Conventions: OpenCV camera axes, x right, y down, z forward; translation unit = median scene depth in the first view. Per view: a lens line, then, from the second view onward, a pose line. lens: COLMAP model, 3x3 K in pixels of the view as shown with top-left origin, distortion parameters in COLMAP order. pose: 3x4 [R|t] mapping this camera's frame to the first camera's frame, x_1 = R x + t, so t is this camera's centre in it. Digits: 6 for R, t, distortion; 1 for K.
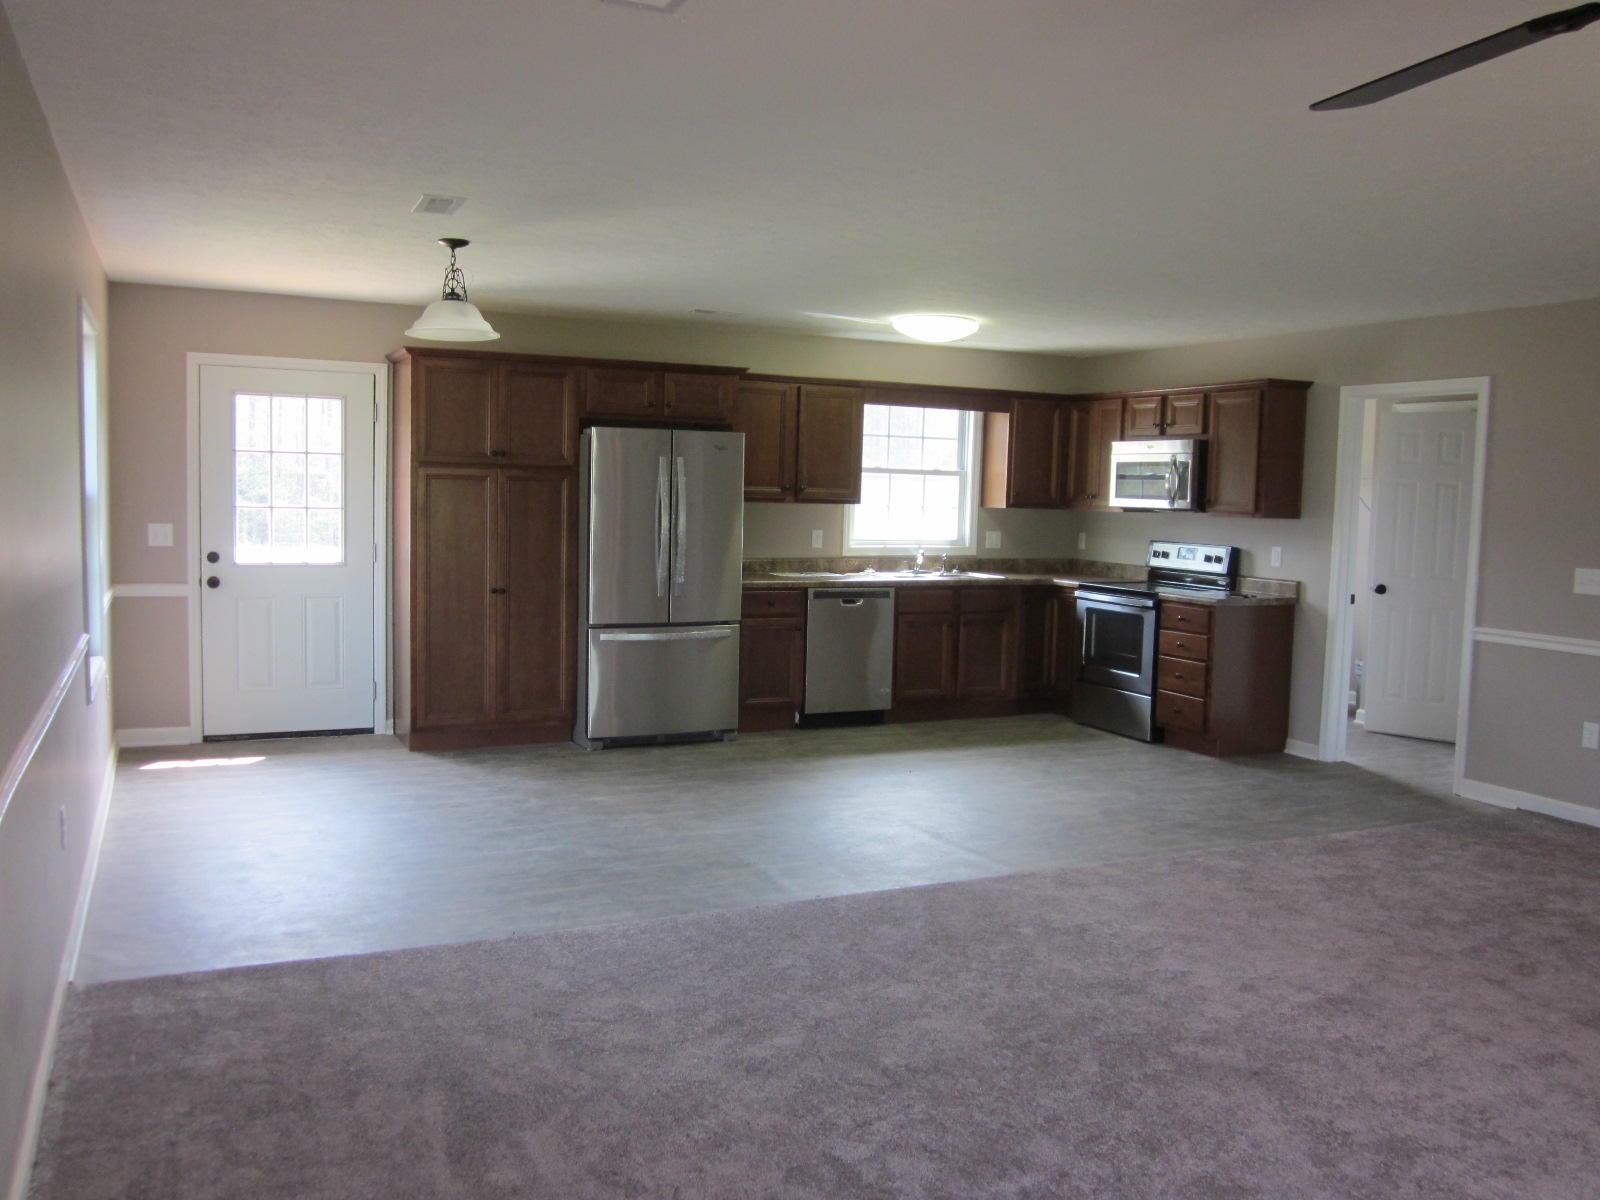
lens RADIAL K [[1327.8, 0, 793.9], [0, 1327.8, 601.4], [0, 0, 1]] dist [-0.030052, -0.011804]
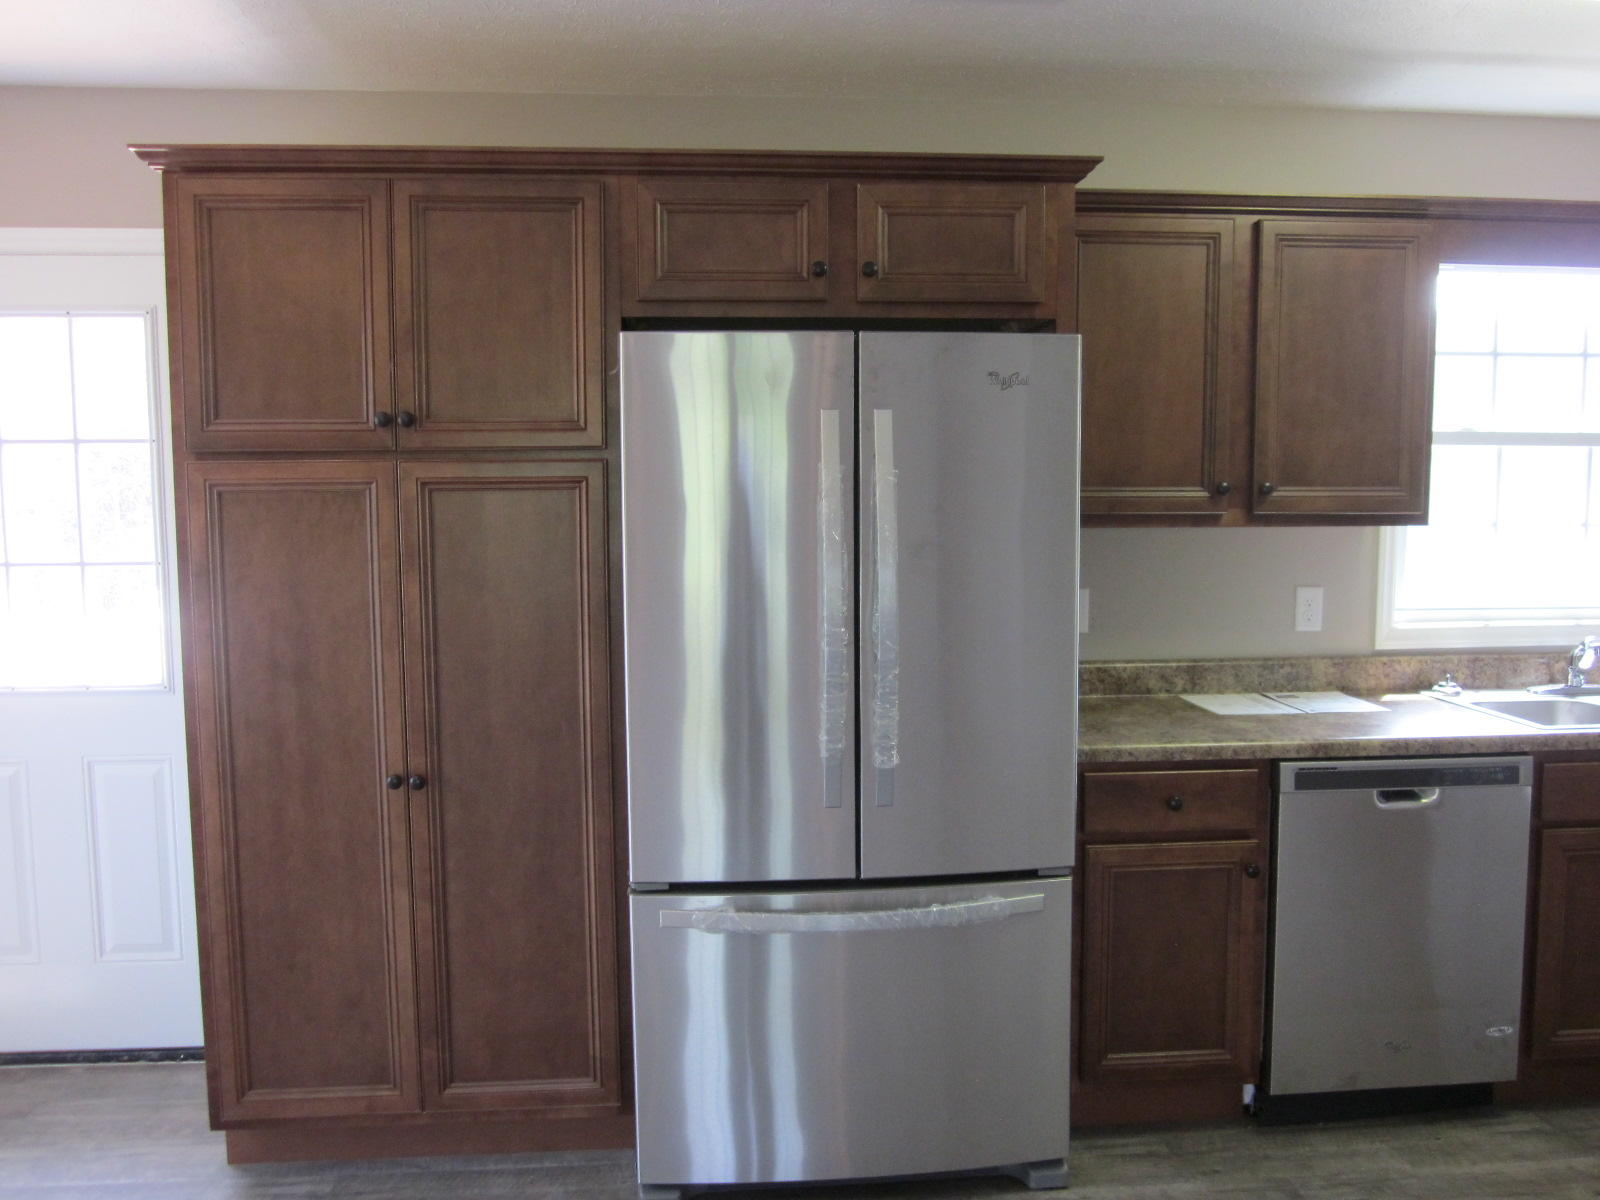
lens RADIAL K [[1327.8, 0, 793.9], [0, 1327.8, 601.4], [0, 0, 1]] dist [-0.030052, -0.011804]
pose [[0.935980, 0.001907, -0.352048, 0.014242], [-0.001486, 0.999998, 0.001467, -0.057802], [0.352050, -0.000850, 0.935981, 0.651599]]
